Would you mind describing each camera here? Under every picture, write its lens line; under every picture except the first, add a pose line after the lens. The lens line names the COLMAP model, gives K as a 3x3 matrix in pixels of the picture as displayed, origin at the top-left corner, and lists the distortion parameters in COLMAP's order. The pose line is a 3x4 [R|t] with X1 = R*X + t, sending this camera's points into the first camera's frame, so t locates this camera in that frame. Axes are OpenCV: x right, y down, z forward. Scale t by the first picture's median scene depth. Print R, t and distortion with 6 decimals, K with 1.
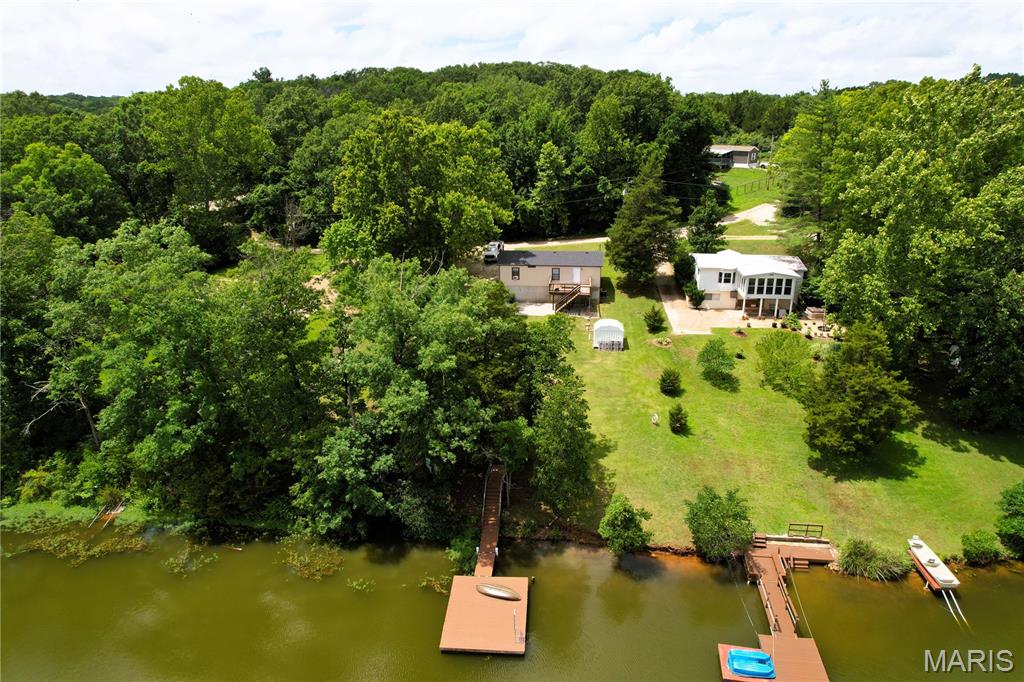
lens RADIAL K [[660.1, 0, 518.4], [0, 660.1, 343.9], [0, 0, 1]] dist [-0.075651, 0.068878]
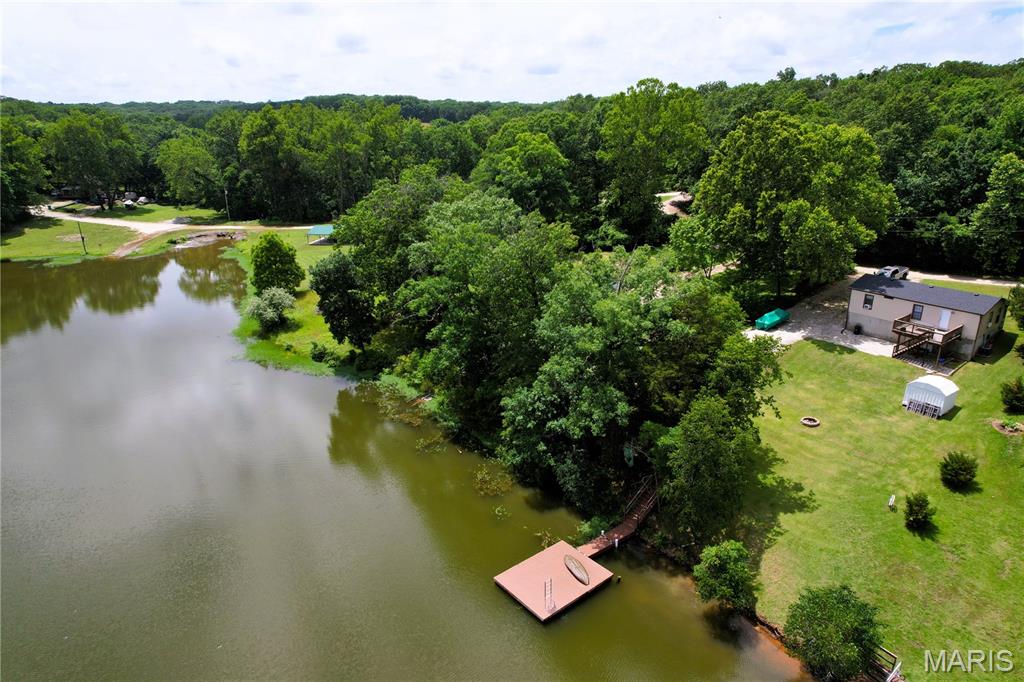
lens RADIAL K [[660.1, 0, 520.3], [0, 660.1, 340.6], [0, 0, 1]] dist [-0.075651, 0.068878]
pose [[0.683630, 0.241759, -0.688624, 0.302531], [-0.244680, 0.964856, 0.095832, -0.029360], [0.687591, 0.102979, 0.718758, 0.082479]]
